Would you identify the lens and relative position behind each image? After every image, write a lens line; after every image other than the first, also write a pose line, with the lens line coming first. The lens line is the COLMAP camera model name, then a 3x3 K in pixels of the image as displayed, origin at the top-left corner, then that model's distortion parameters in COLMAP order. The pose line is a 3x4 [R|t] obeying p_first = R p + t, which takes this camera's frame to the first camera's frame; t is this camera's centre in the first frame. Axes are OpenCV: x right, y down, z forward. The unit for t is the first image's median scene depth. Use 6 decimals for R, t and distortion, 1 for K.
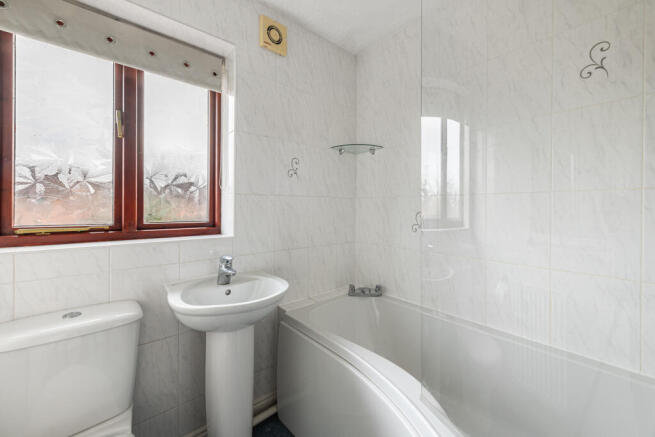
lens RADIAL K [[260.4, 0, 327.6], [0, 260.4, 210.5], [0, 0, 1]] dist [-0.000355, -0.000183]
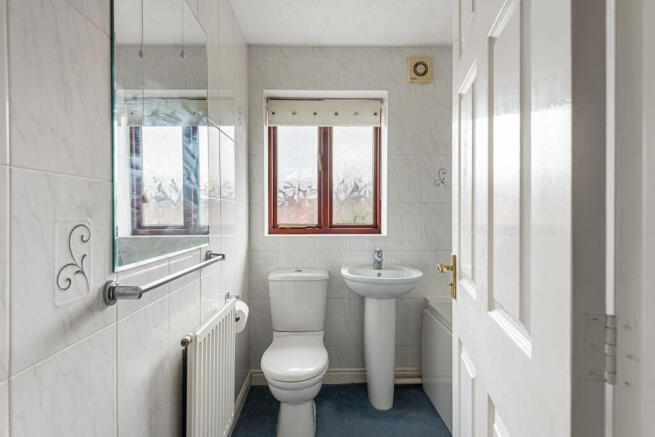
lens RADIAL K [[398.2, 0, 327.5], [0, 398.2, 218.5], [0, 0, 1]] dist [0.001643, 0.000173]
pose [[0.760232, 0.010221, -0.649571, 0.779490], [-0.000639, 0.999888, 0.014985, -0.018200], [0.649651, -0.010977, 0.760153, -0.788940]]
